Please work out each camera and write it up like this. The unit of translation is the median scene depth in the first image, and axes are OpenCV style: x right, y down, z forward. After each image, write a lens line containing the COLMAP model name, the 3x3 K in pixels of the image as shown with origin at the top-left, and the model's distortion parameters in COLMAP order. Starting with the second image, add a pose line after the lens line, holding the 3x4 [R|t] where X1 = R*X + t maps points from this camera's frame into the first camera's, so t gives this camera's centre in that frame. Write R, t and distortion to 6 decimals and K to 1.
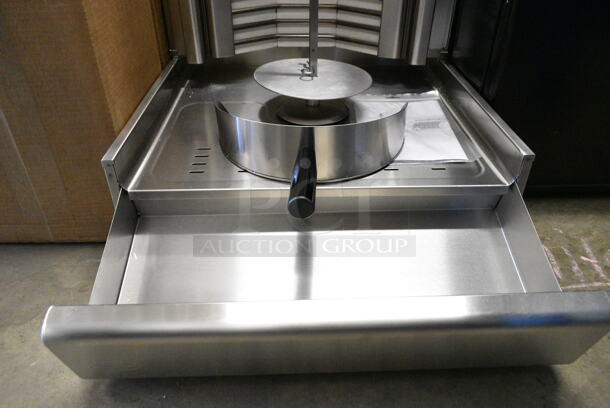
lens RADIAL K [[470.2, 0, 306.6], [0, 470.2, 203.7], [0, 0, 1]] dist [-0.014890, 0.004784]
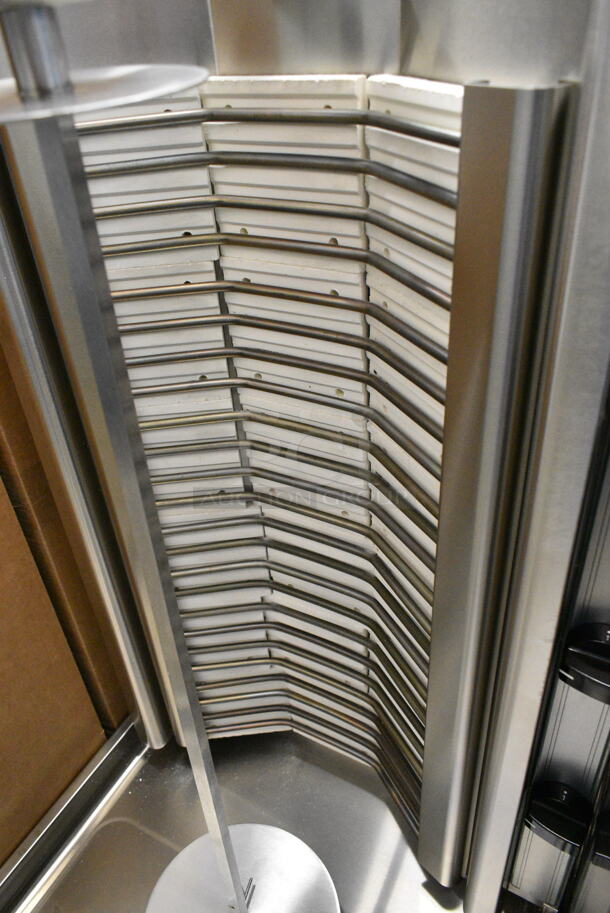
lens RADIAL K [[689.9, 0, 305.3], [0, 689.9, 453.5], [0, 0, 1]] dist [-0.011105, 0.001295]
pose [[0.855435, 0.235969, -0.461031, 0.332227], [-0.231454, 0.970517, 0.067281, -0.892452], [0.463314, 0.049153, 0.884830, 0.233372]]
